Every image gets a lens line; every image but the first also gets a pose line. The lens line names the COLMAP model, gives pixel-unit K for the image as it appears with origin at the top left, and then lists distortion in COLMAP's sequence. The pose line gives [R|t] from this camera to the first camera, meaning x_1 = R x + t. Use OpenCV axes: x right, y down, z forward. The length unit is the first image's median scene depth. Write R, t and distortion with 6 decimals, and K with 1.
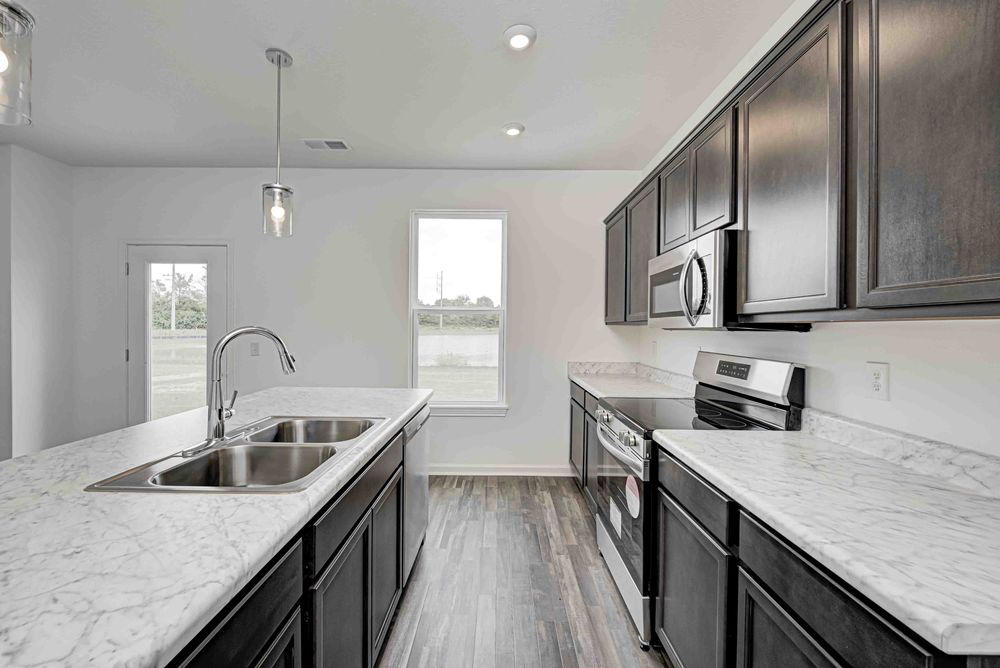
lens RADIAL K [[399.2, 0, 500.0], [0, 399.2, 334.0], [0, 0, 1]] dist [-0.000085, 0.000000]
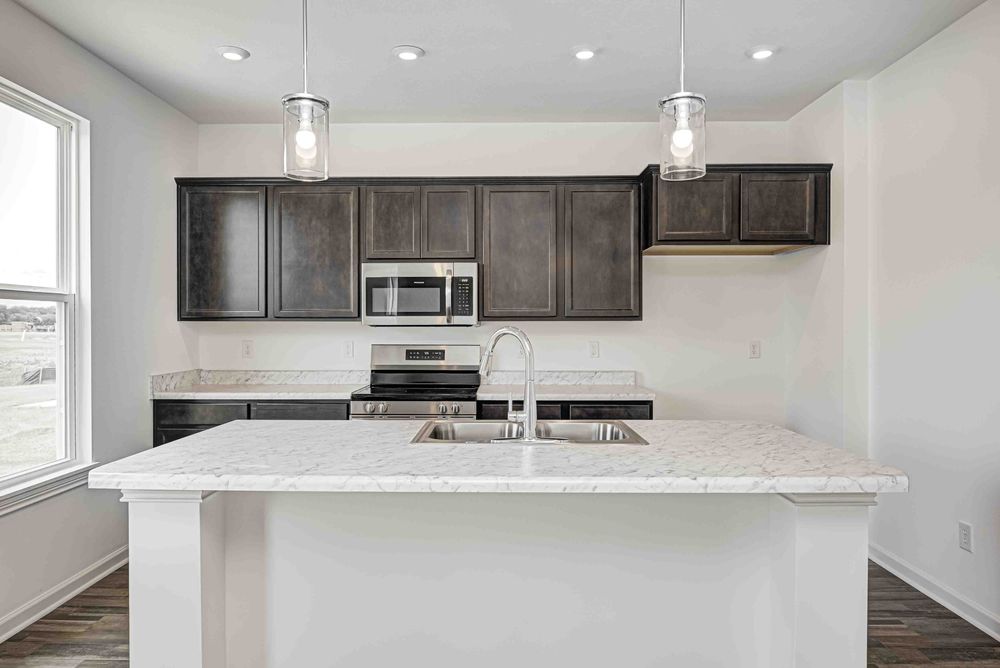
lens RADIAL K [[644.1, 0, 500.0], [0, 644.1, 334.0], [0, 0, 1]] dist [-0.001742, -0.000321]
pose [[-0.007431, -0.020425, 0.999764, -1.549739], [0.014854, 0.999679, 0.020534, -0.023377], [-0.999862, 0.015003, -0.007125, 0.716009]]
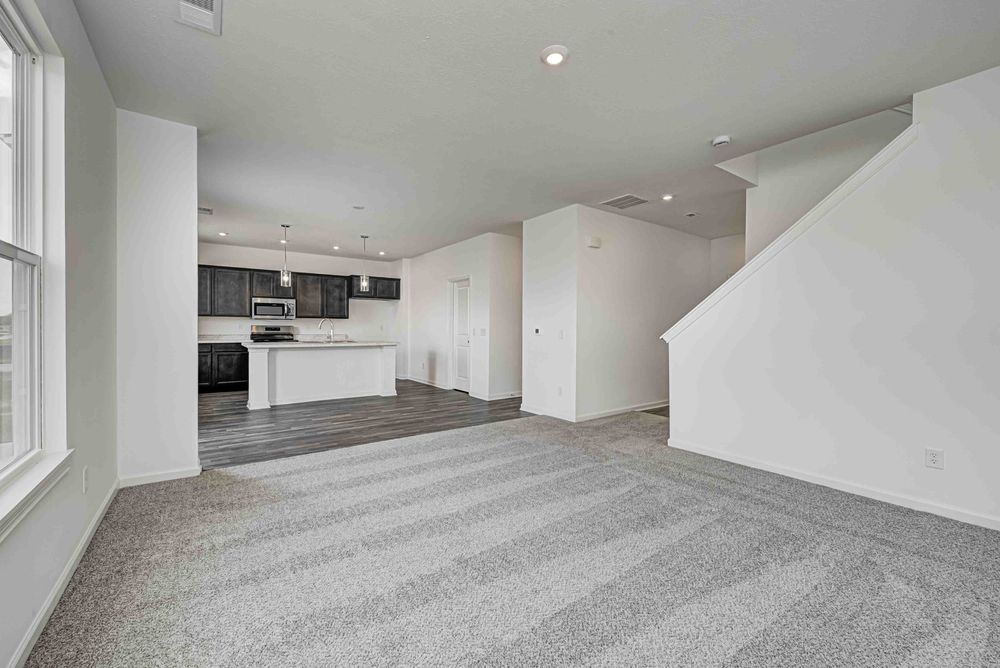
lens RADIAL K [[399.2, 0, 500.0], [0, 399.2, 334.0], [0, 0, 1]] dist [-0.000085, 0.000000]
pose [[-0.603257, -0.012430, 0.797450, -3.859341], [0.006016, 0.999779, 0.020135, 0.067268], [-0.797524, 0.016944, -0.603049, 1.527914]]
